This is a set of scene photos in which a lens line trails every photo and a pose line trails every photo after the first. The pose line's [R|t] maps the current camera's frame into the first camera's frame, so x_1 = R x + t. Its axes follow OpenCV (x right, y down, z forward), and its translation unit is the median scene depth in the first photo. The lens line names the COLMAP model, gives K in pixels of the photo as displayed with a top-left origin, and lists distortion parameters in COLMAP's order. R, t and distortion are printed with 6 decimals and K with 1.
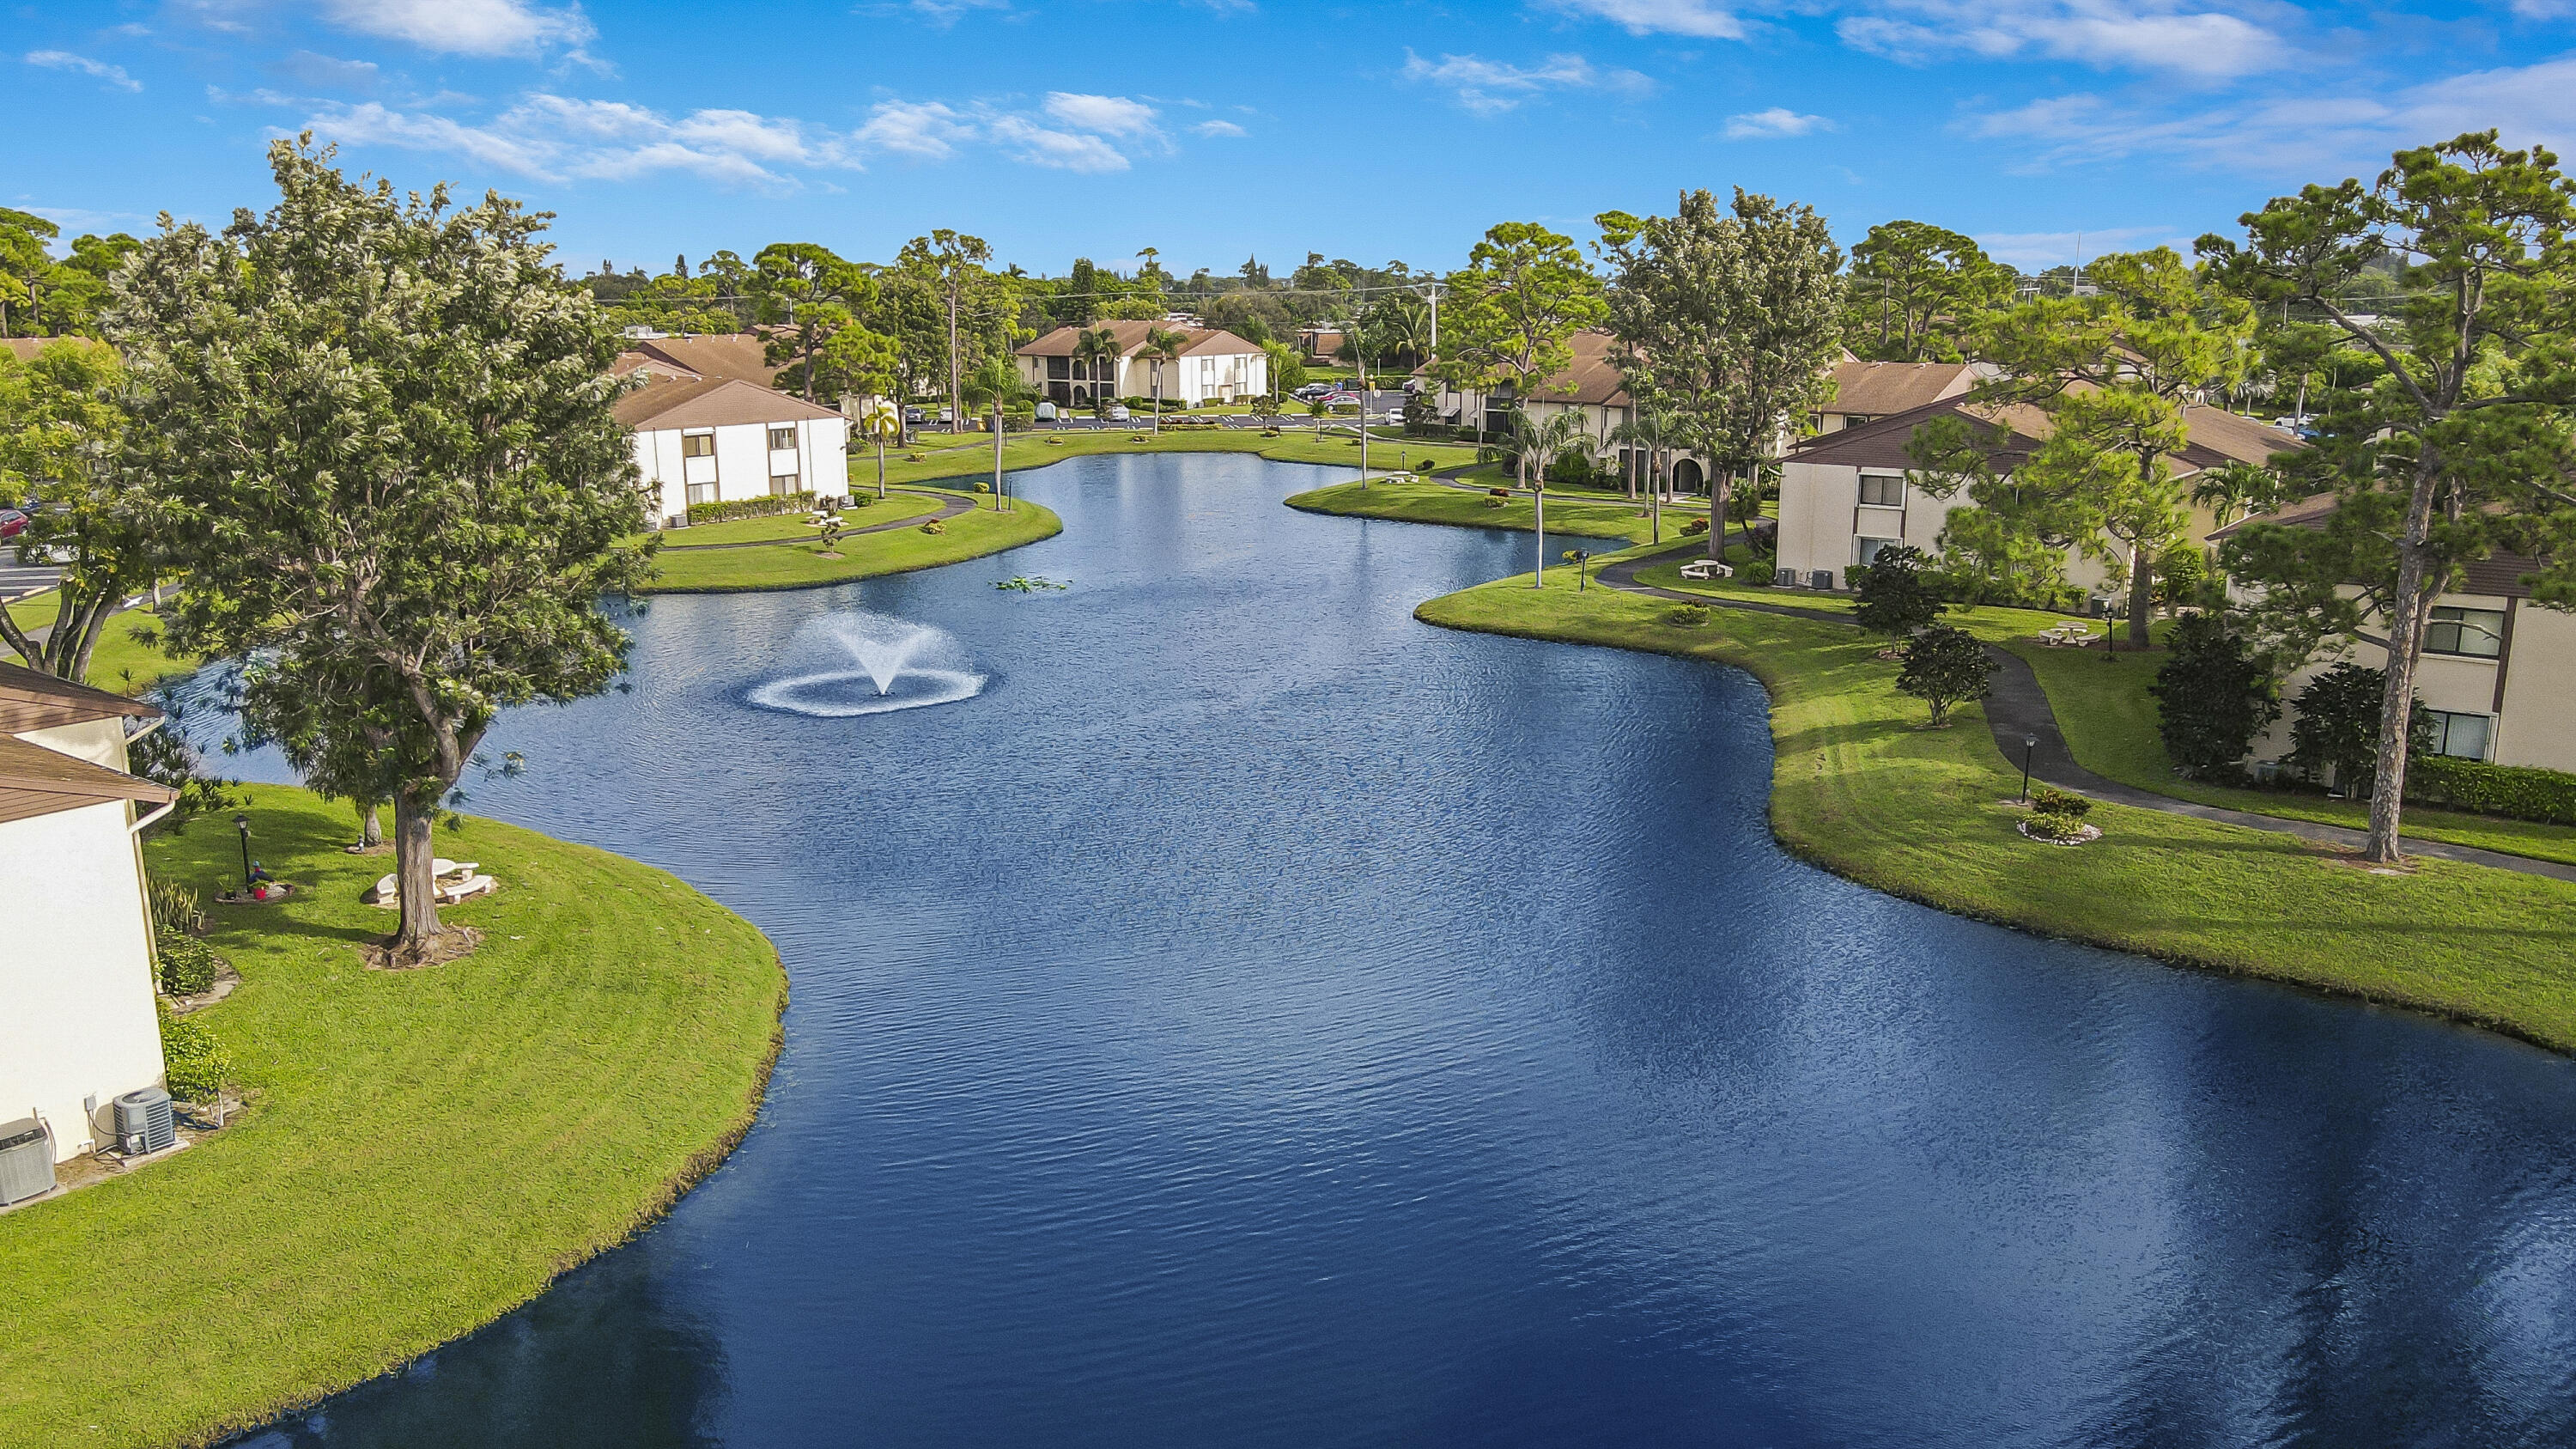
lens RADIAL K [[1880.9, 0, 1284.6], [0, 1880.9, 723.6], [0, 0, 1]] dist [0.001753, -0.002895]
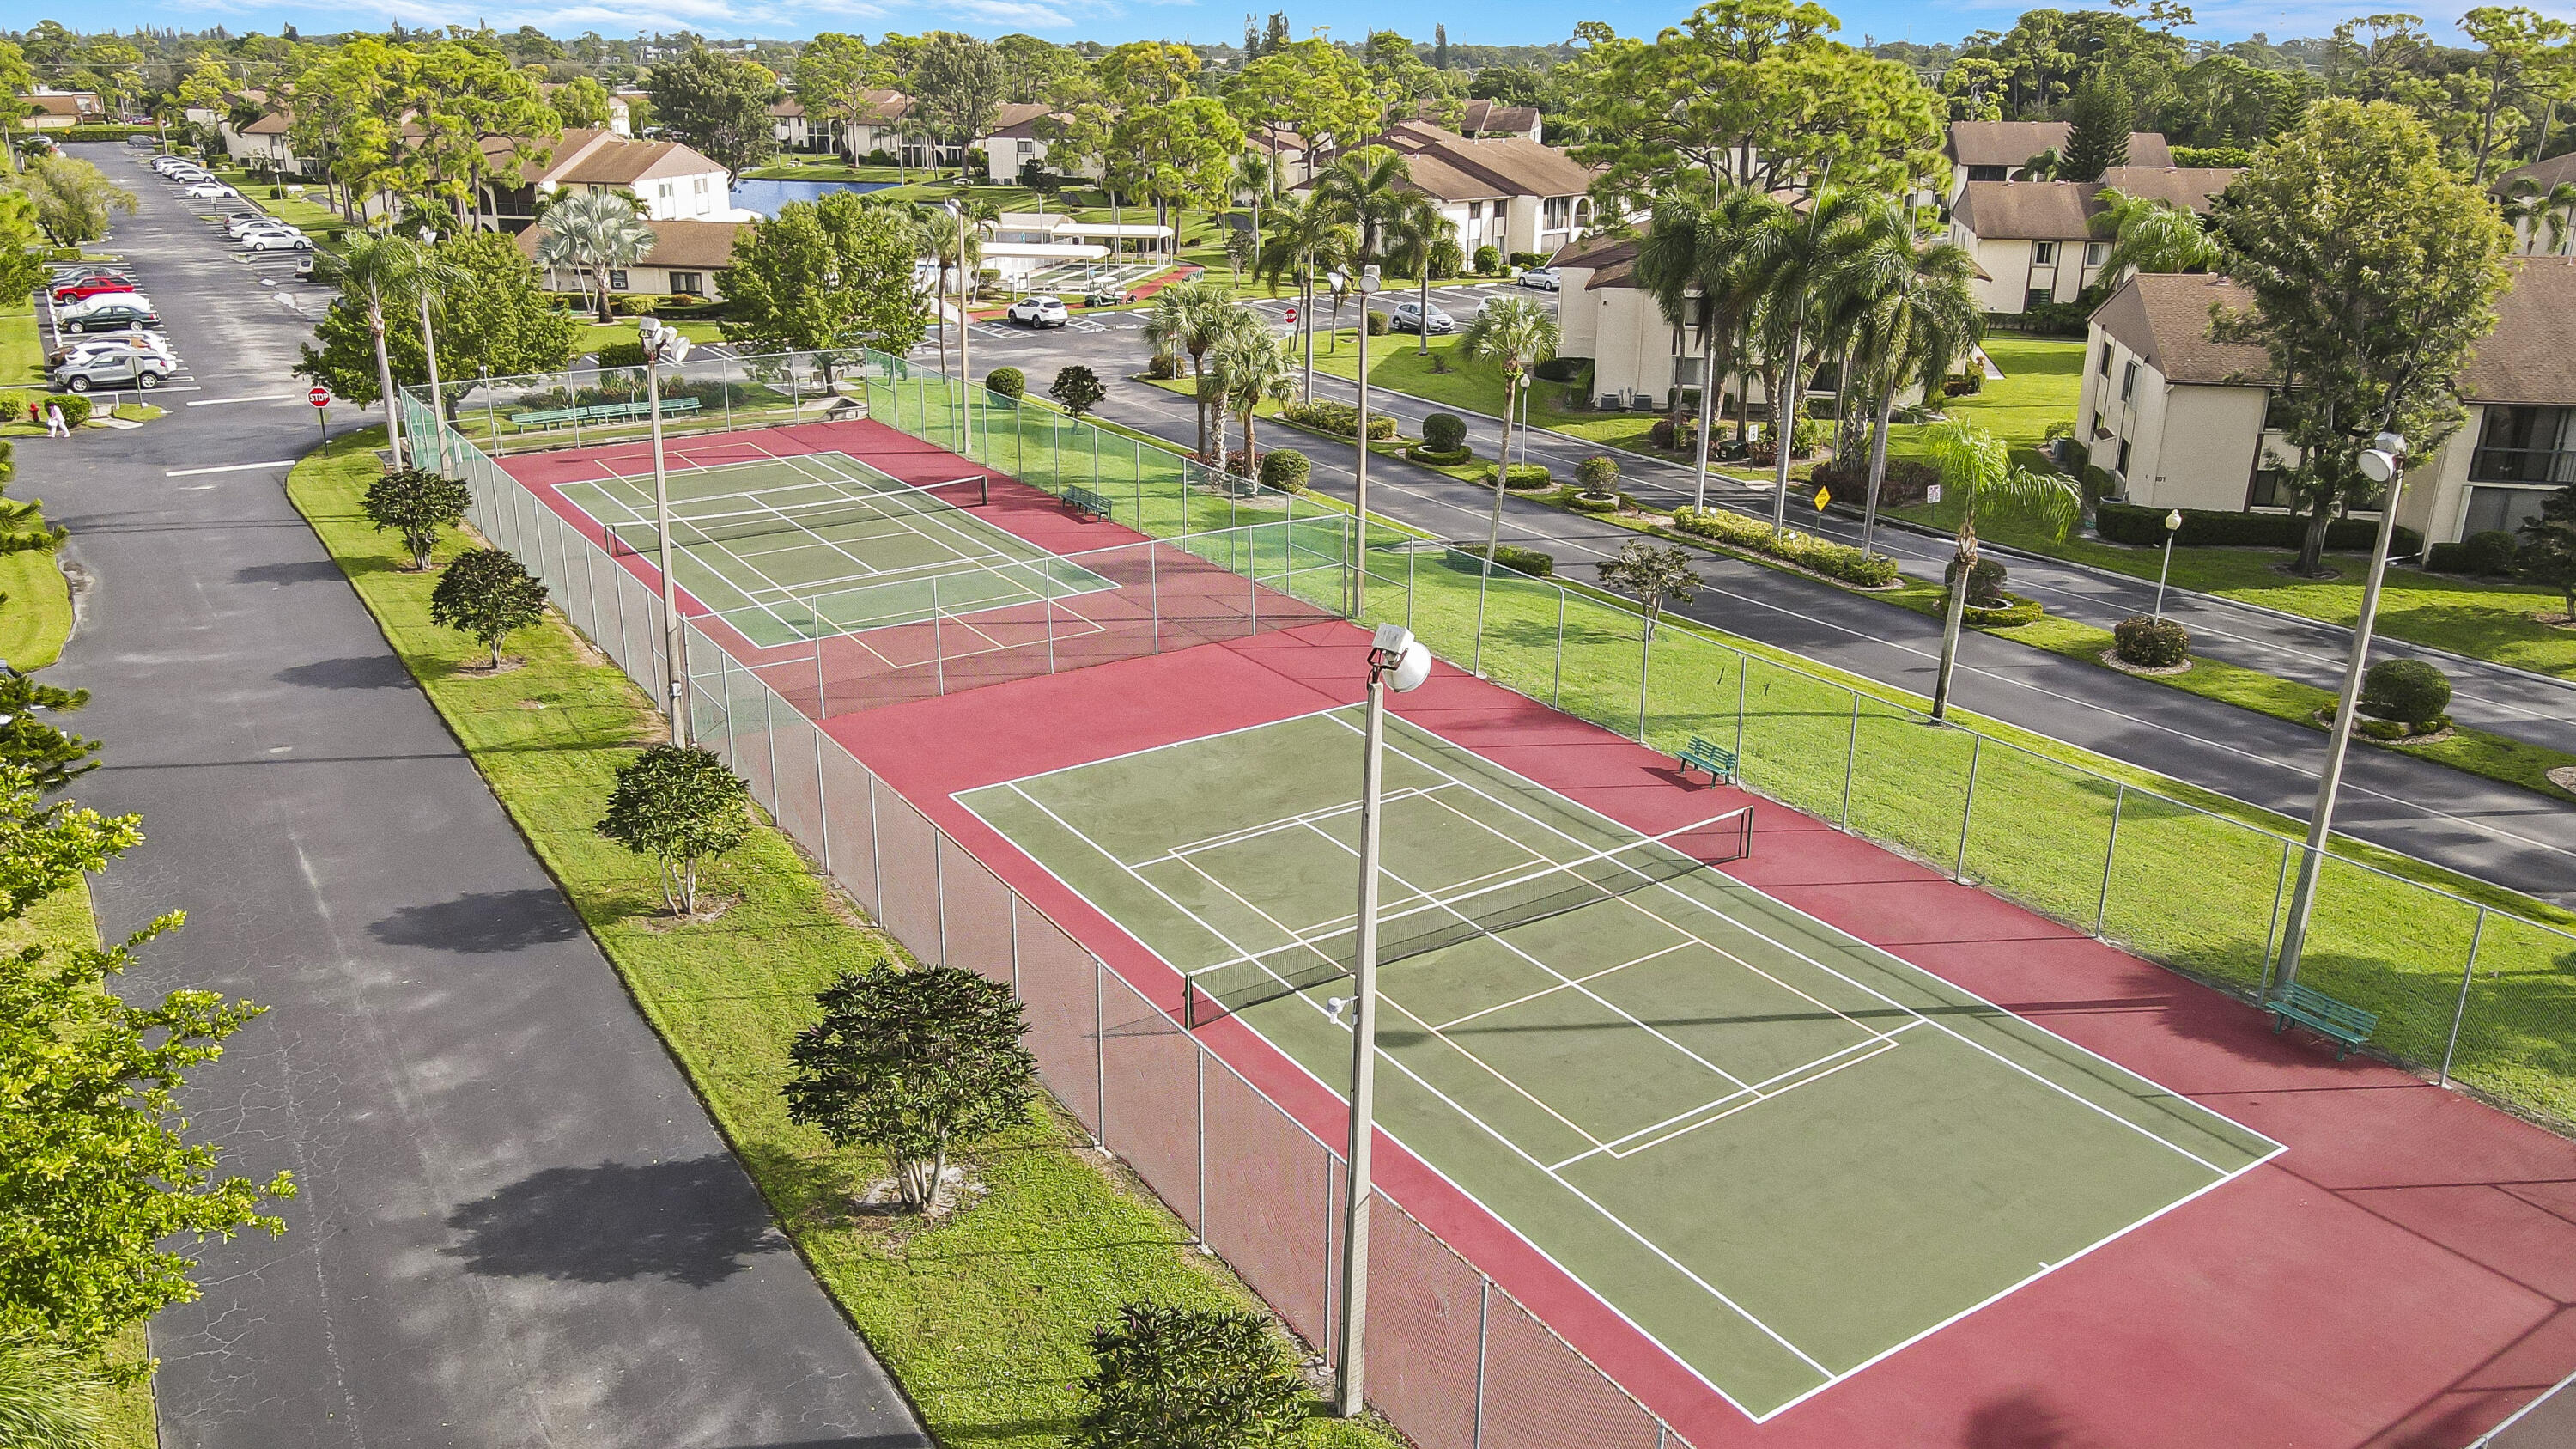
lens RADIAL K [[1880.9, 0, 1286.5], [0, 1880.9, 725.3], [0, 0, 1]] dist [0.001753, -0.002895]
pose [[0.902610, -0.131579, 0.409856, -0.568364], [0.083575, 0.987586, 0.132999, 0.371400], [-0.422268, -0.085792, 0.902402, -1.694536]]
